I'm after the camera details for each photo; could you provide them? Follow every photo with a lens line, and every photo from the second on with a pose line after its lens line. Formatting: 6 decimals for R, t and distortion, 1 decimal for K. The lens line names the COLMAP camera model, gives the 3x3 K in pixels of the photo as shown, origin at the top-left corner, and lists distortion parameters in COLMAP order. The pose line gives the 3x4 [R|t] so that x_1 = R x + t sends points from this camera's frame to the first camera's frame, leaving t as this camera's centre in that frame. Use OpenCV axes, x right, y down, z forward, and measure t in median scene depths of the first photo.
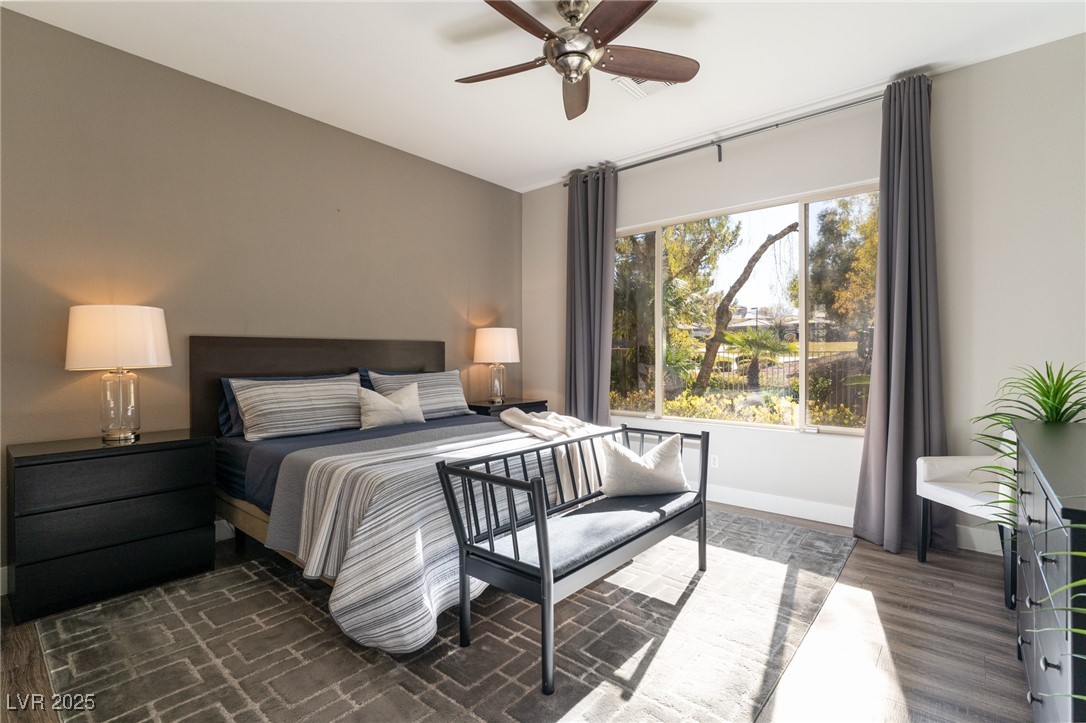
lens RADIAL K [[502.9, 0, 543.4], [0, 502.9, 358.0], [0, 0, 1]] dist [0.002615, -0.000073]
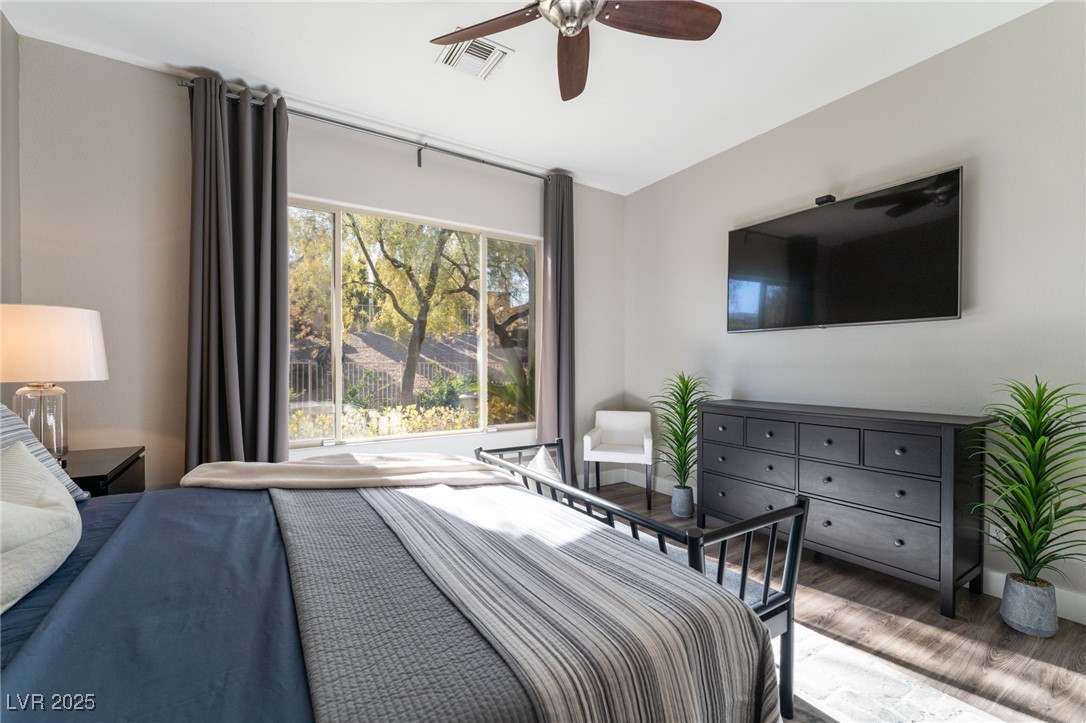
lens RADIAL K [[451.9, 0, 542.9], [0, 451.9, 365.0], [0, 0, 1]] dist [-0.001027, -0.000080]
pose [[0.293090, 0.001551, 0.956084, -0.412275], [0.003931, 0.999988, -0.002828, -0.004464], [-0.956077, 0.004587, 0.293080, 0.518799]]
